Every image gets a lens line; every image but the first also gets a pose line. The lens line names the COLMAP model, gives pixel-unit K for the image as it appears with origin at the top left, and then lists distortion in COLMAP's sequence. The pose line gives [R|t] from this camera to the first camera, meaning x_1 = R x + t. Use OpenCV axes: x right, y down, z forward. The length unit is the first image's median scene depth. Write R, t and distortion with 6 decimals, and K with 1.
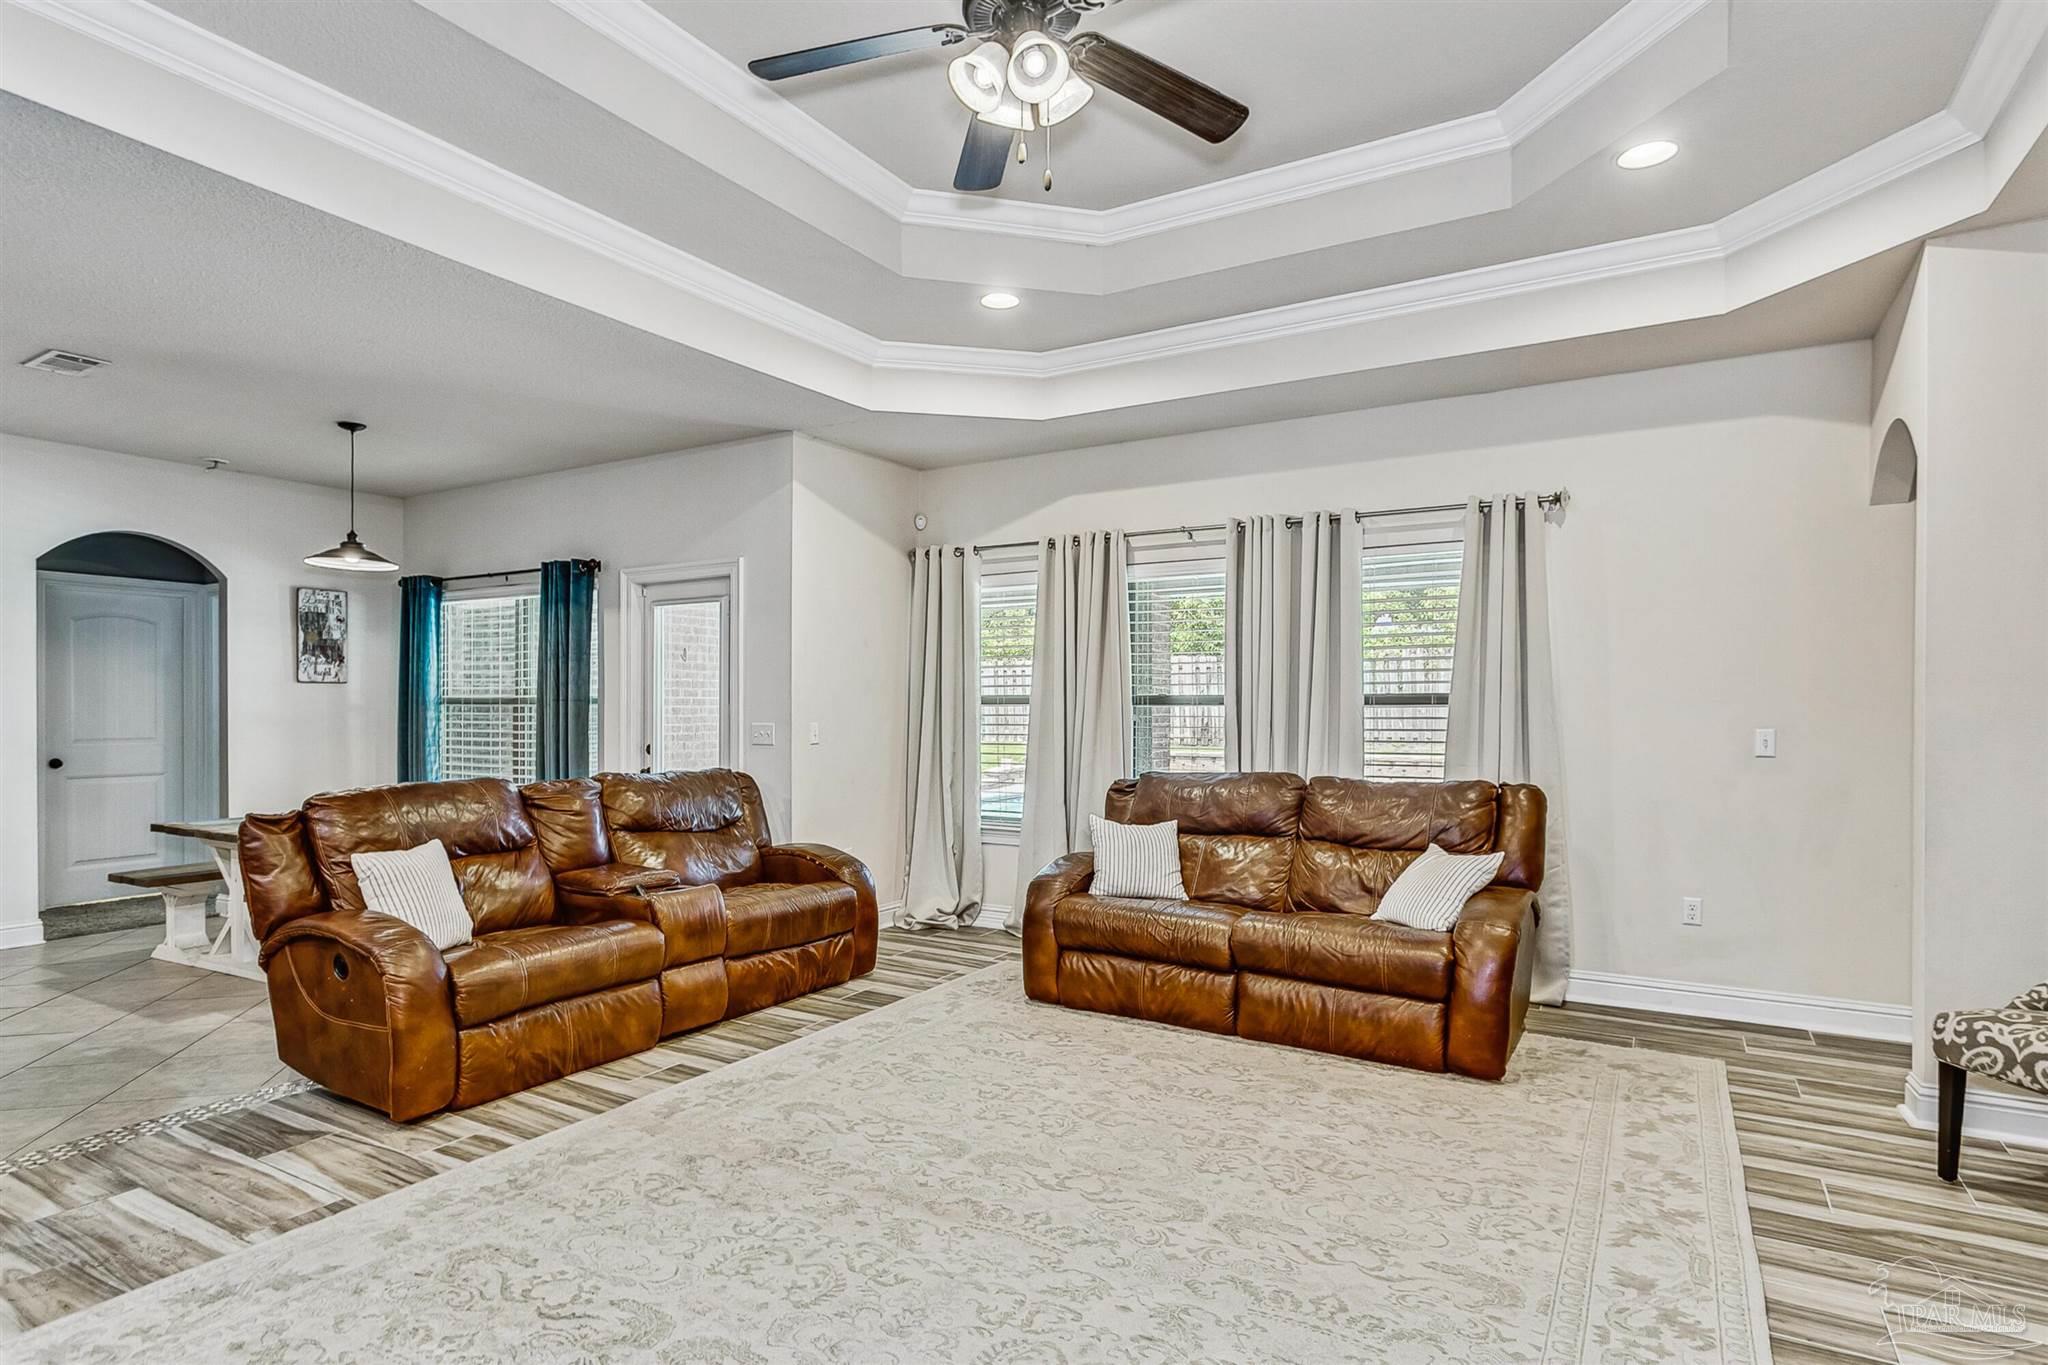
lens RADIAL K [[1076.9, 0, 1025.7], [0, 1076.9, 695.3], [0, 0, 1]] dist [-0.006546, 0.000590]
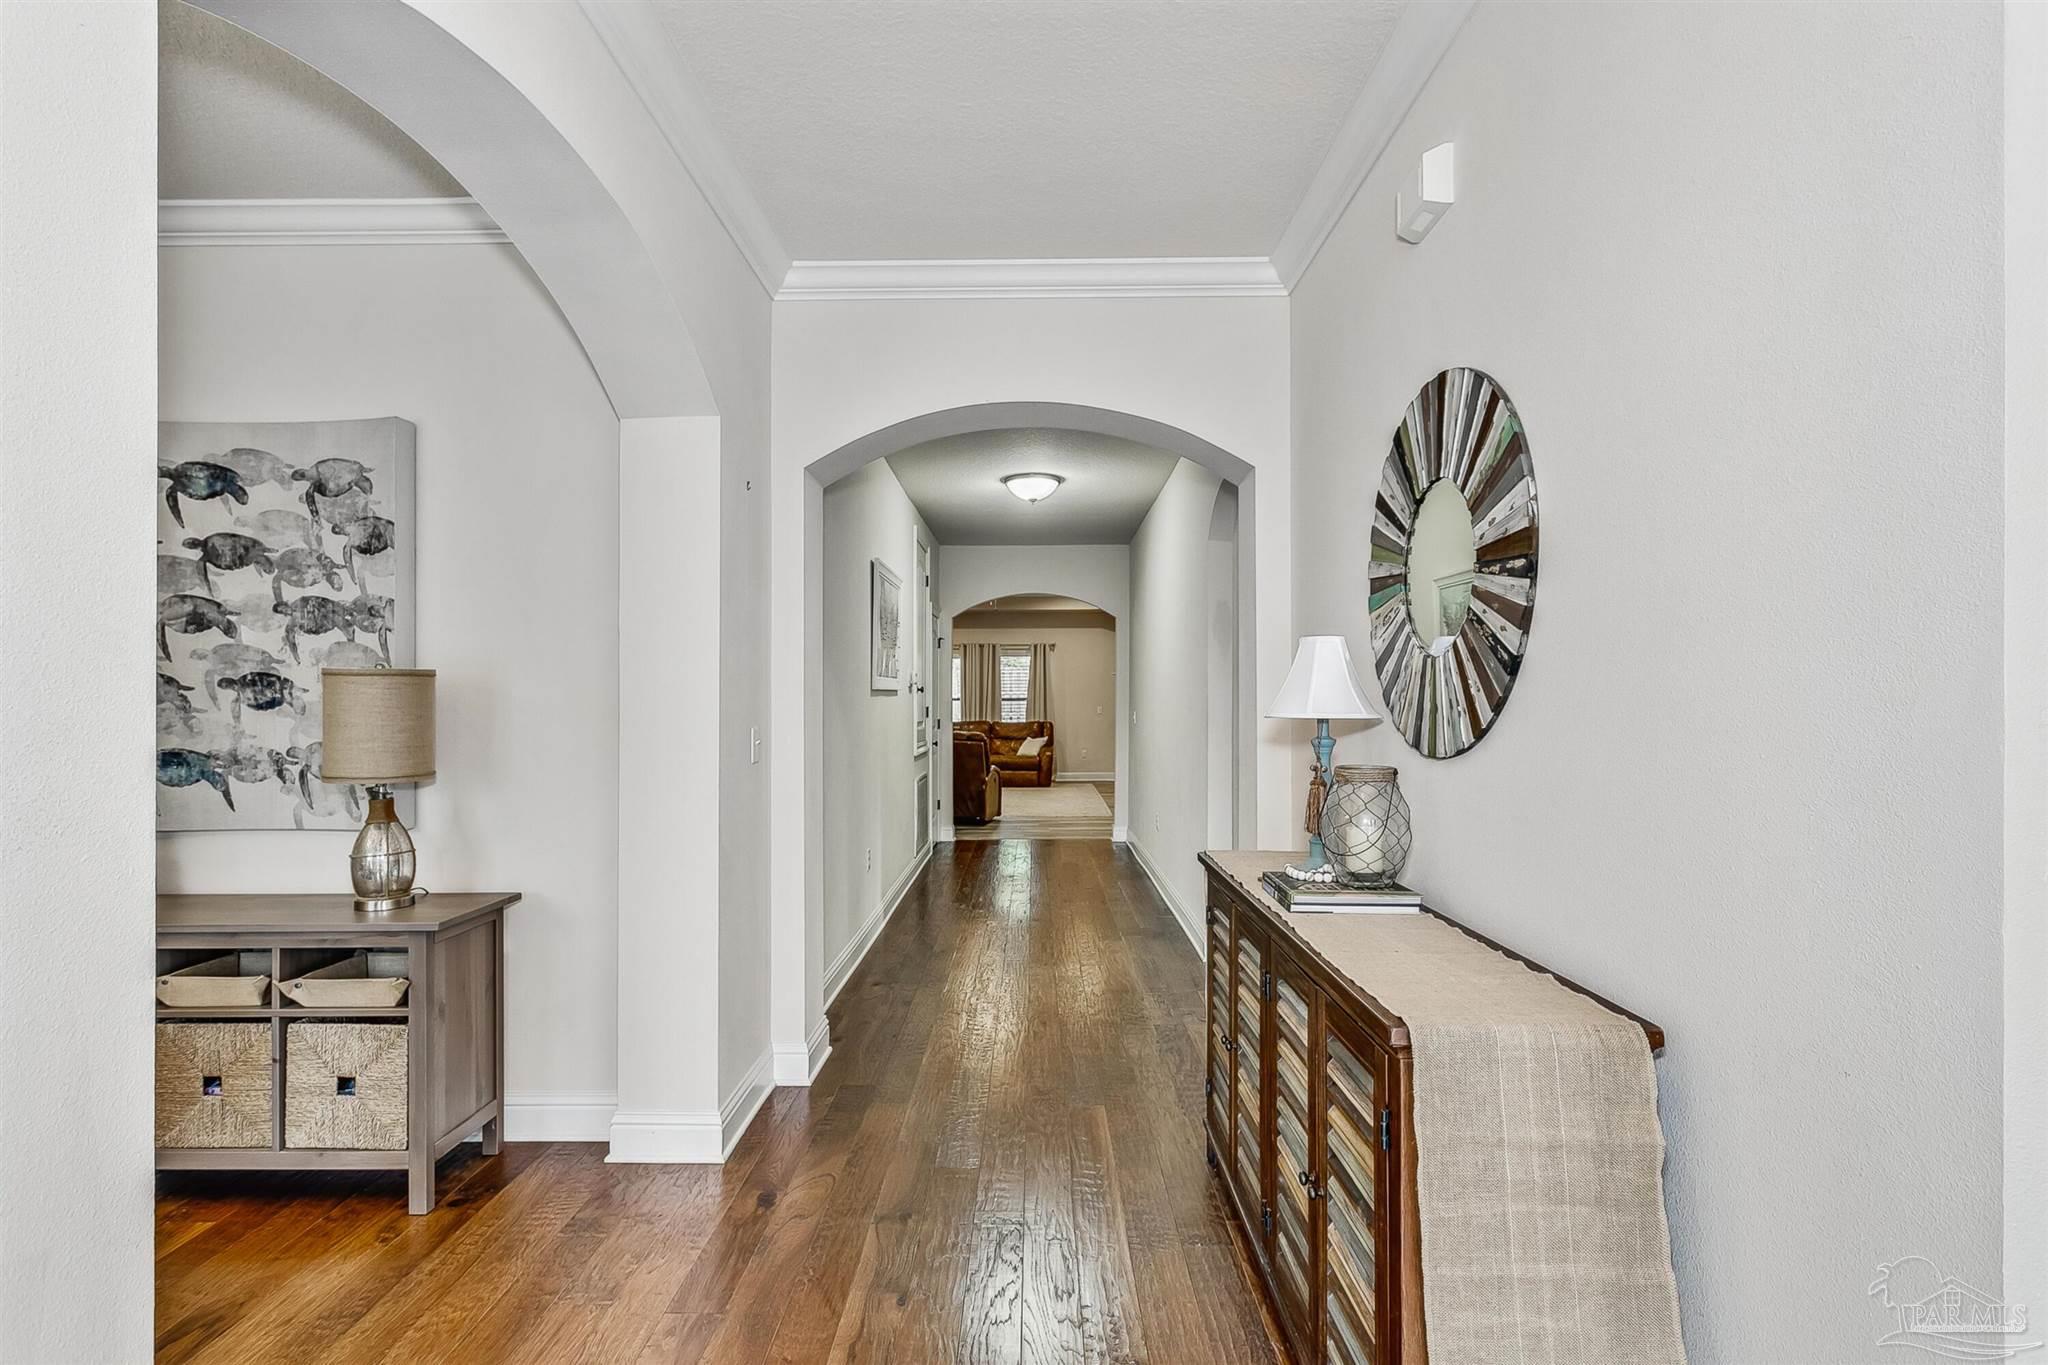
lens RADIAL K [[976.4, 0, 1017.3], [0, 976.4, 682.8], [0, 0, 1]] dist [0.002561, 0.000994]
pose [[0.865726, 0.002269, 0.500513, -1.379938], [0.002374, 0.999960, -0.008641, -0.024072], [-0.500512, 0.008669, 0.865686, -1.973224]]
